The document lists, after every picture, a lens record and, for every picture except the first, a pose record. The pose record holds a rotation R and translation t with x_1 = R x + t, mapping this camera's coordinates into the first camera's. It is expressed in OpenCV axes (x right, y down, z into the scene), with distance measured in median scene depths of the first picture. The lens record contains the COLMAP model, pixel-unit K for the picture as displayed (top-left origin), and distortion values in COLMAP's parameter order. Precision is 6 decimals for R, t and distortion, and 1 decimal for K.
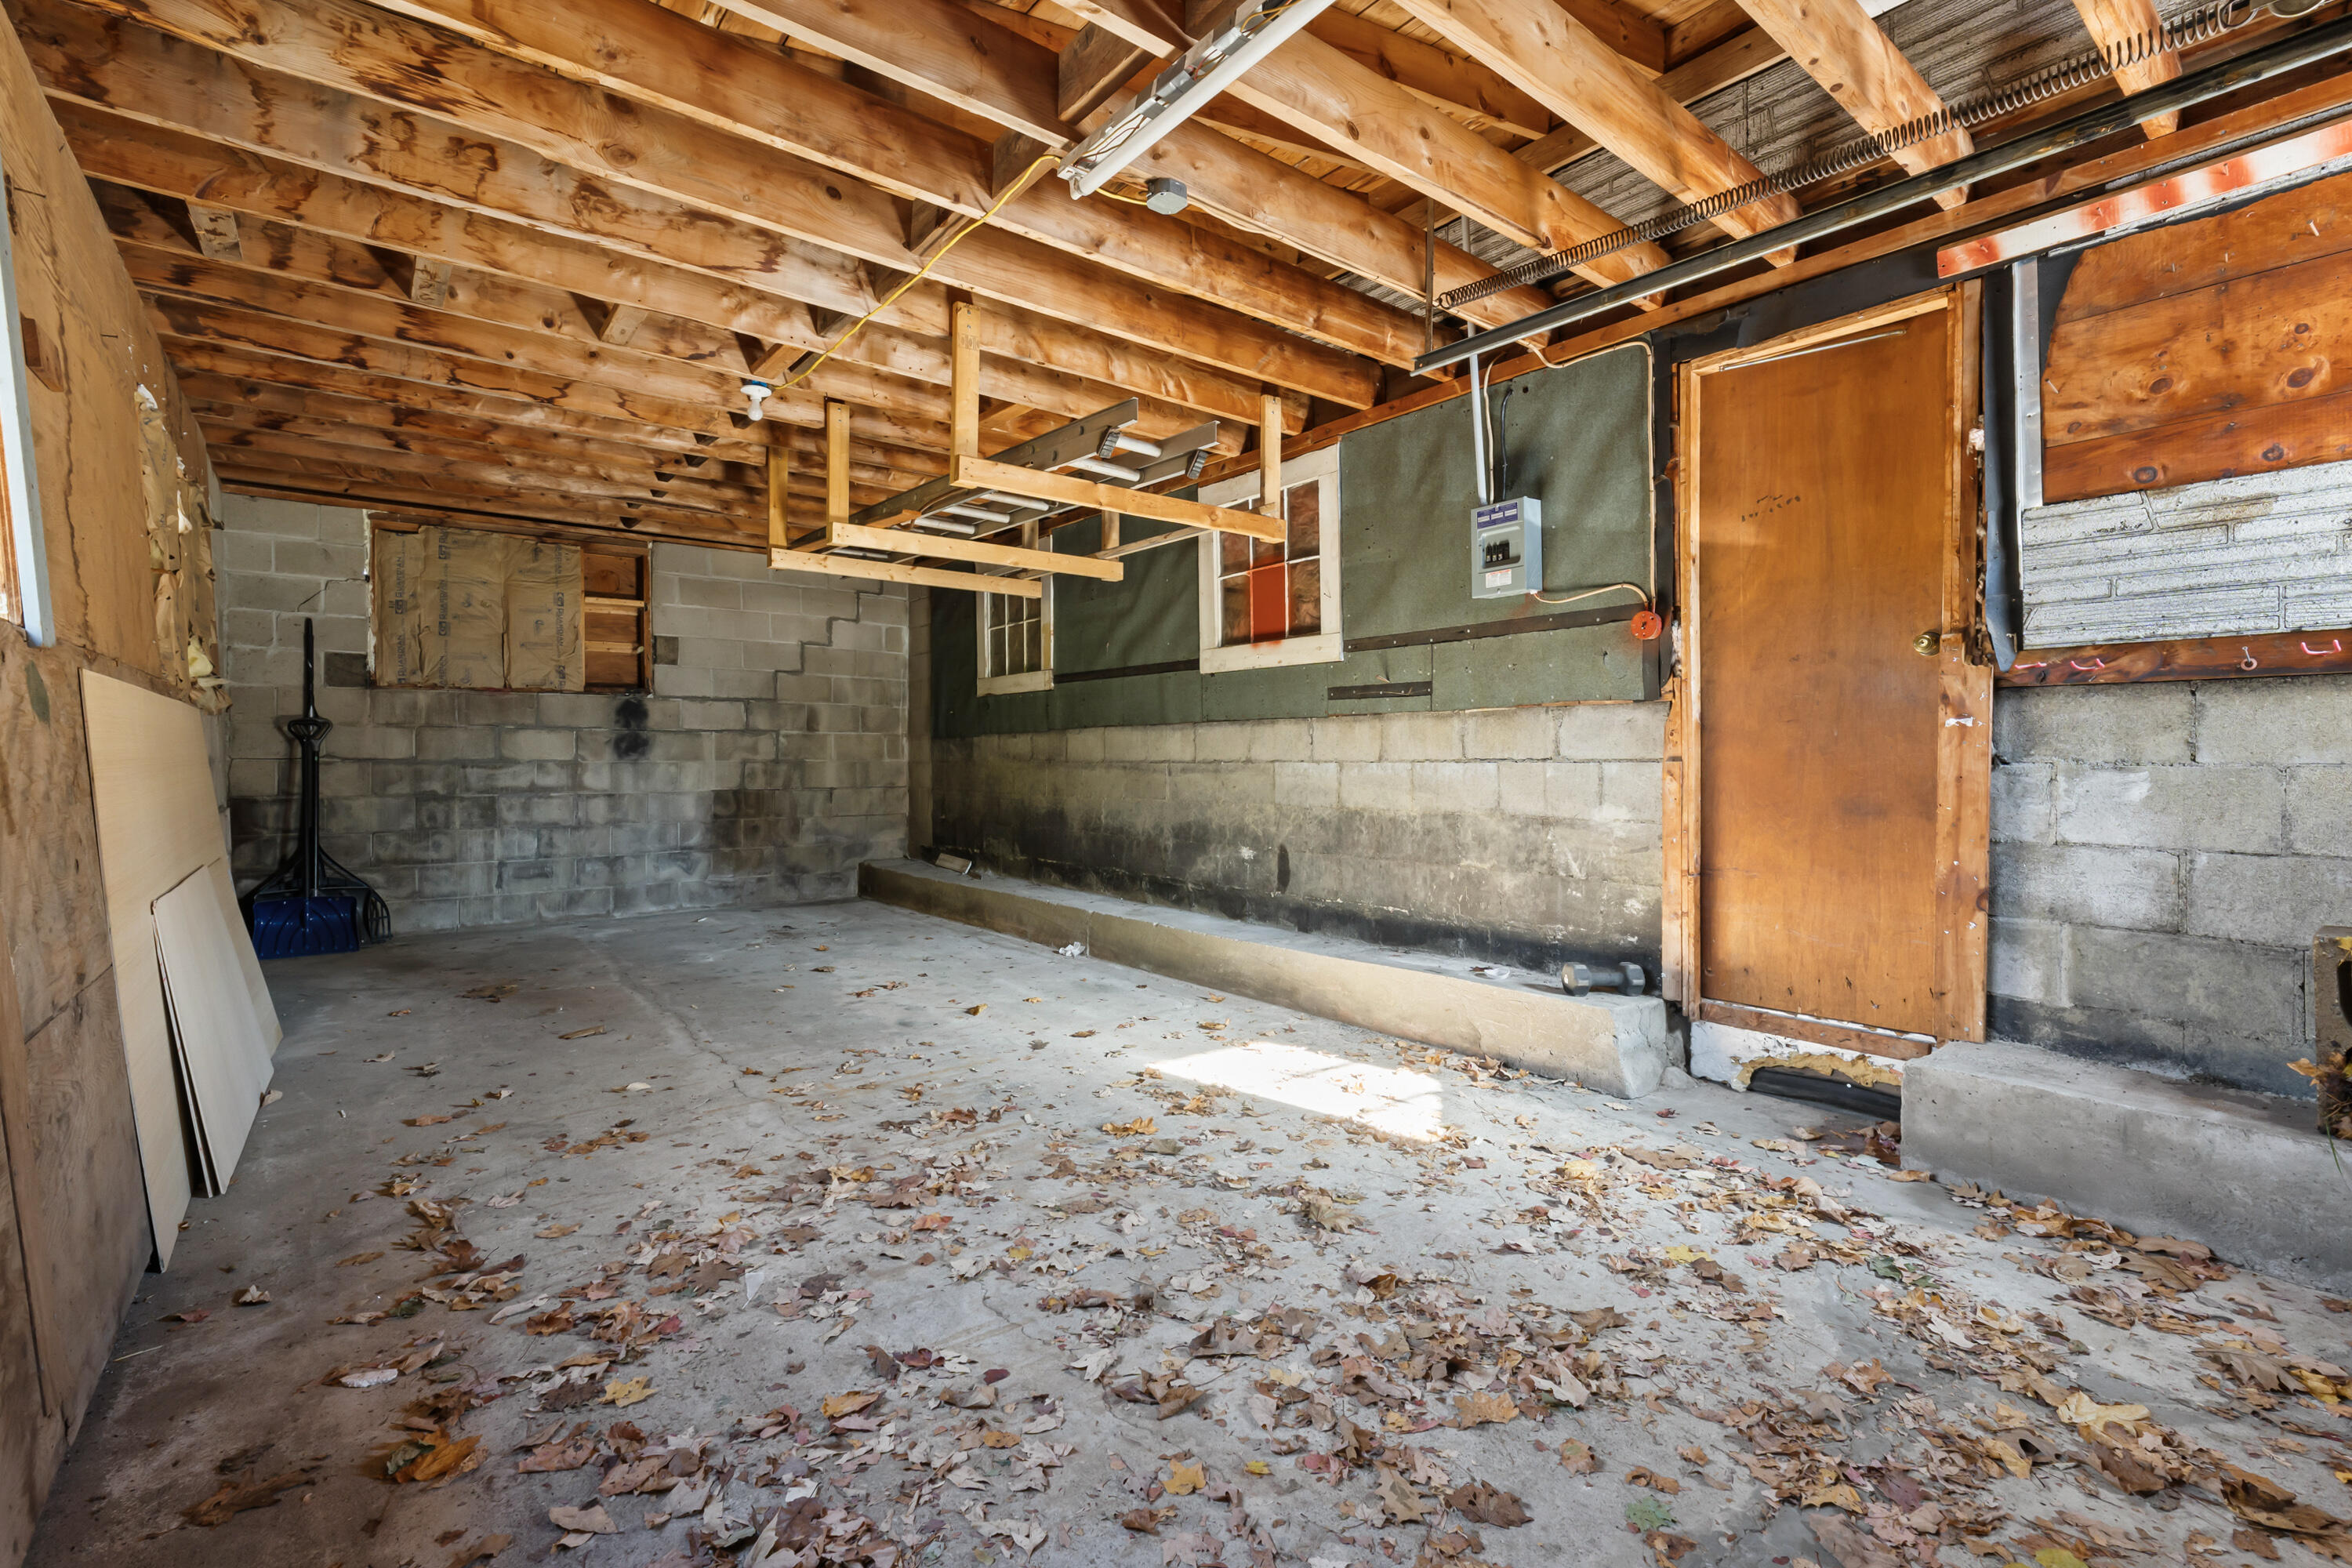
lens RADIAL K [[1064.4, 0, 1181.9], [0, 1064.4, 774.5], [0, 0, 1]] dist [0.001501, 0.000147]
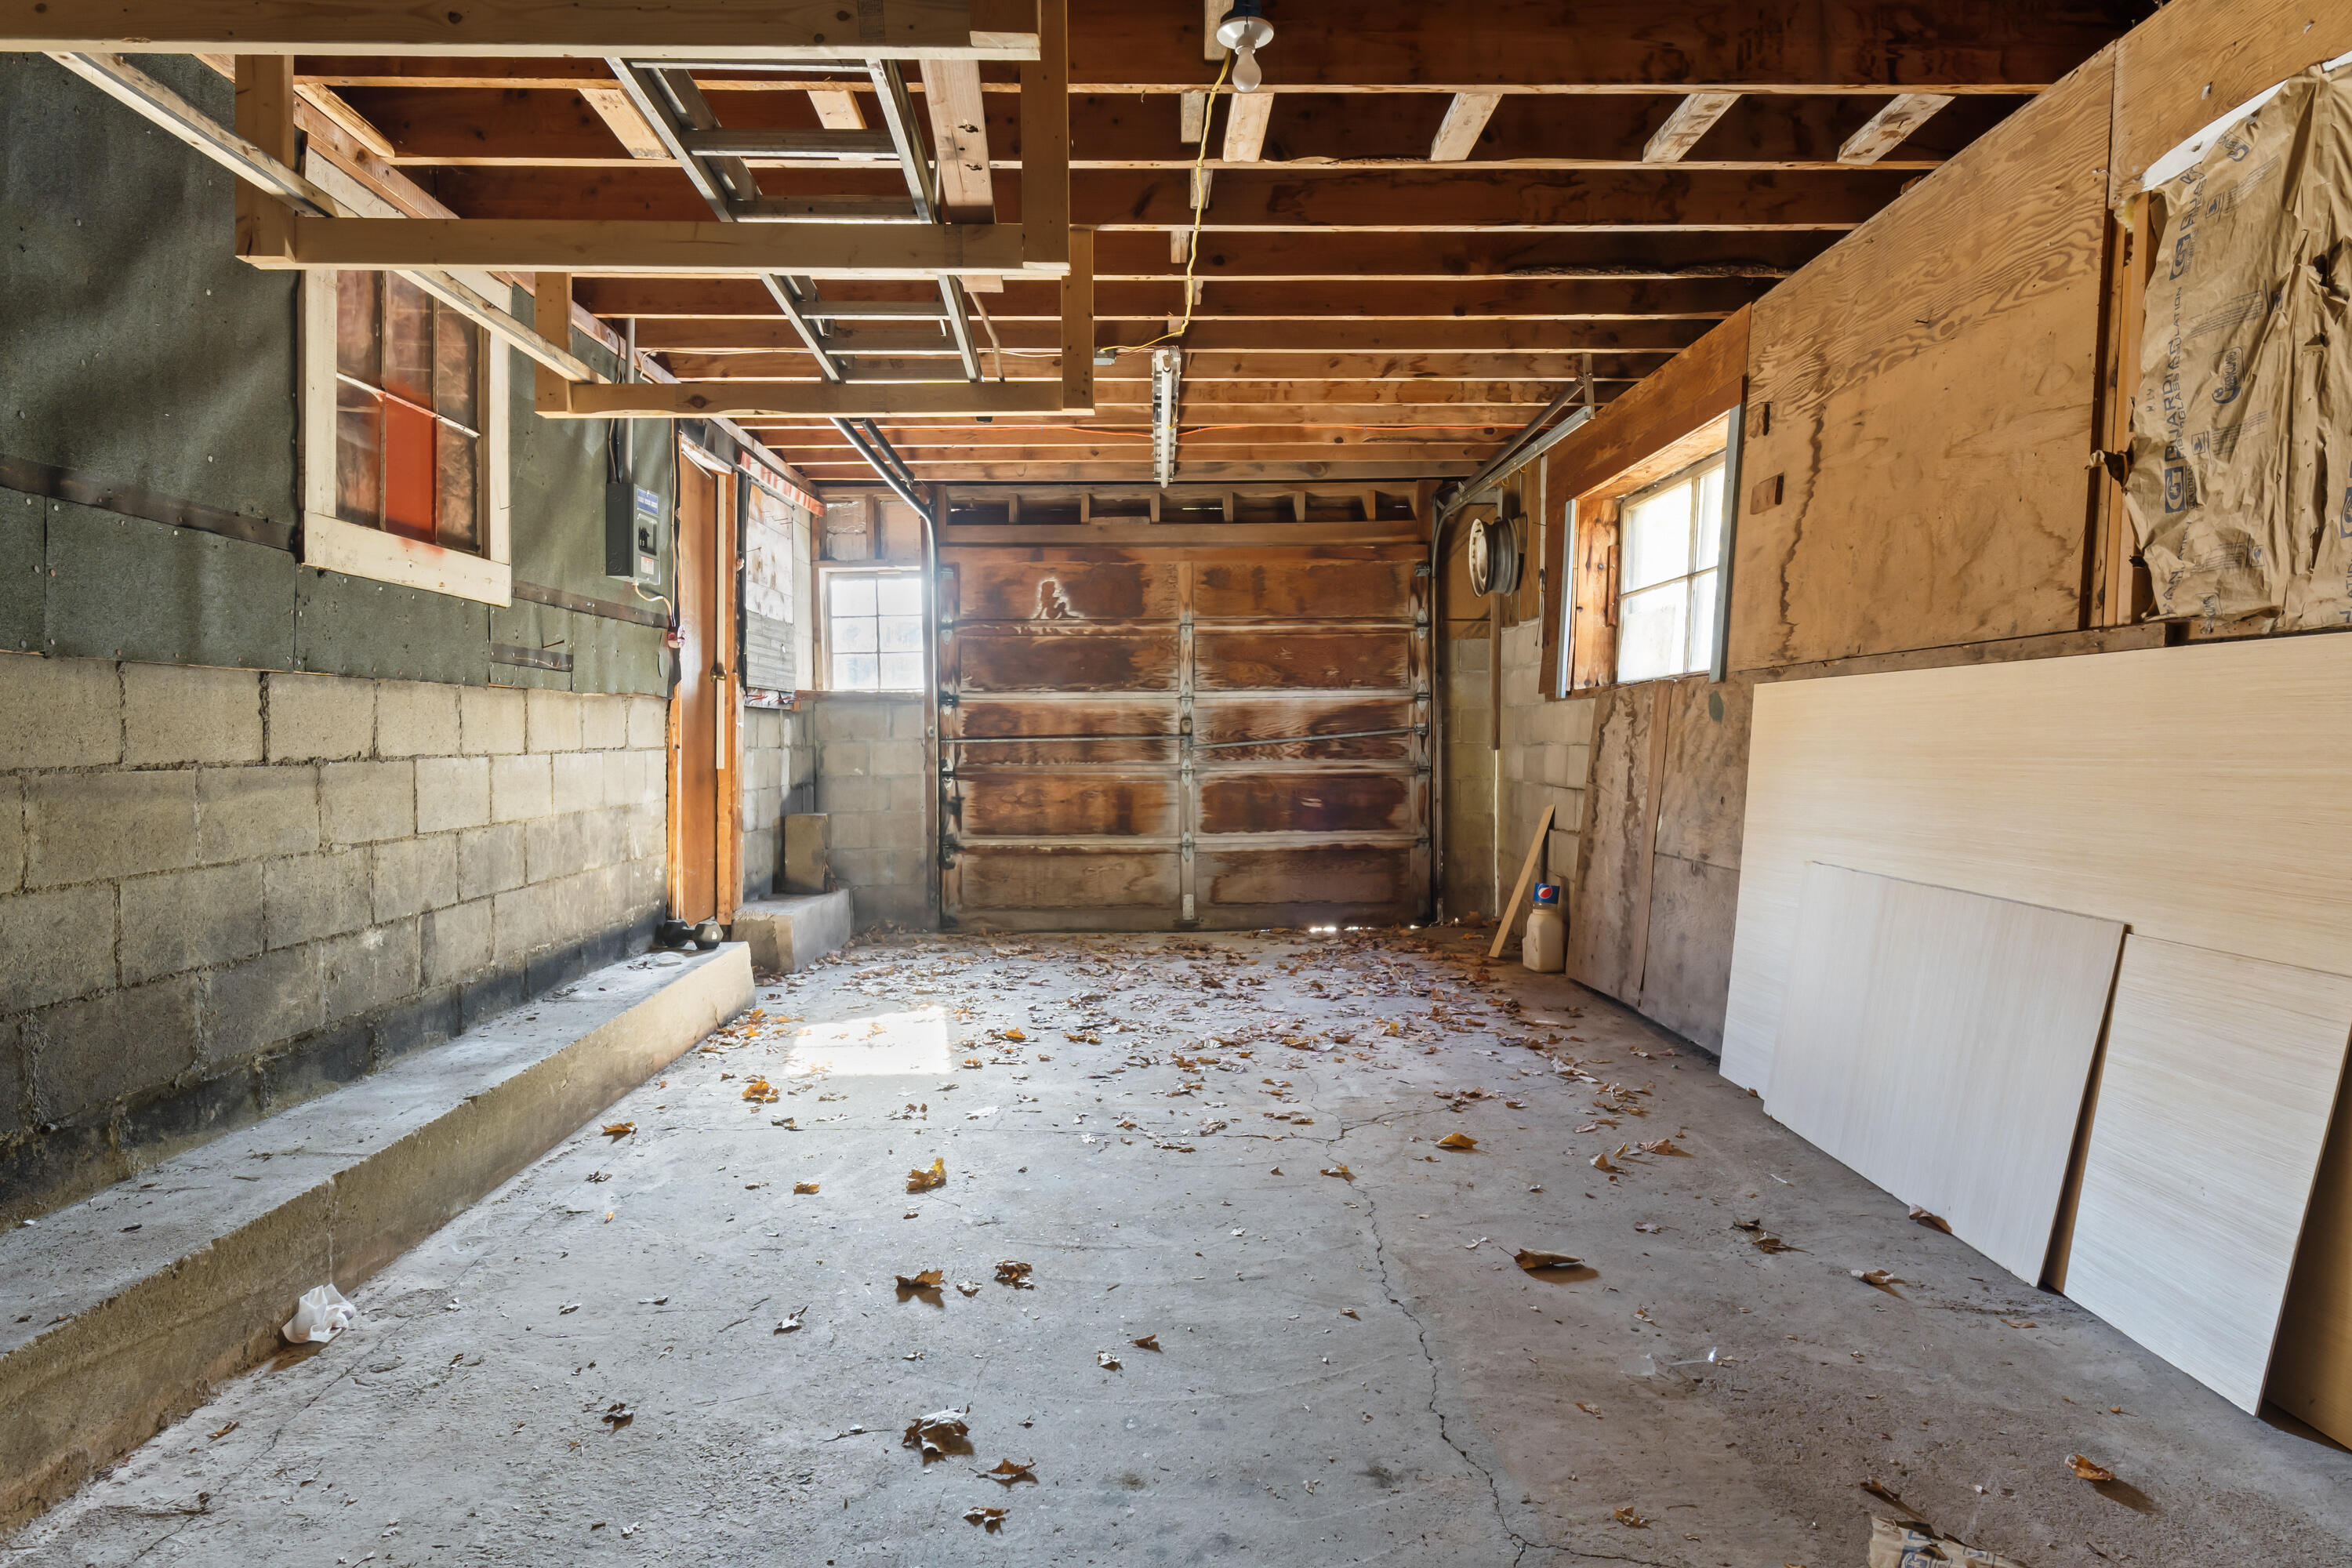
lens RADIAL K [[1419.0, 0, 1176.3], [0, 1419.0, 780.0], [0, 0, 1]] dist [-0.000031, -0.000017]
pose [[-0.800093, -0.016850, 0.599640, -0.653091], [0.014682, 0.998756, 0.047654, -0.028470], [-0.599697, 0.046932, -0.798850, 1.304253]]
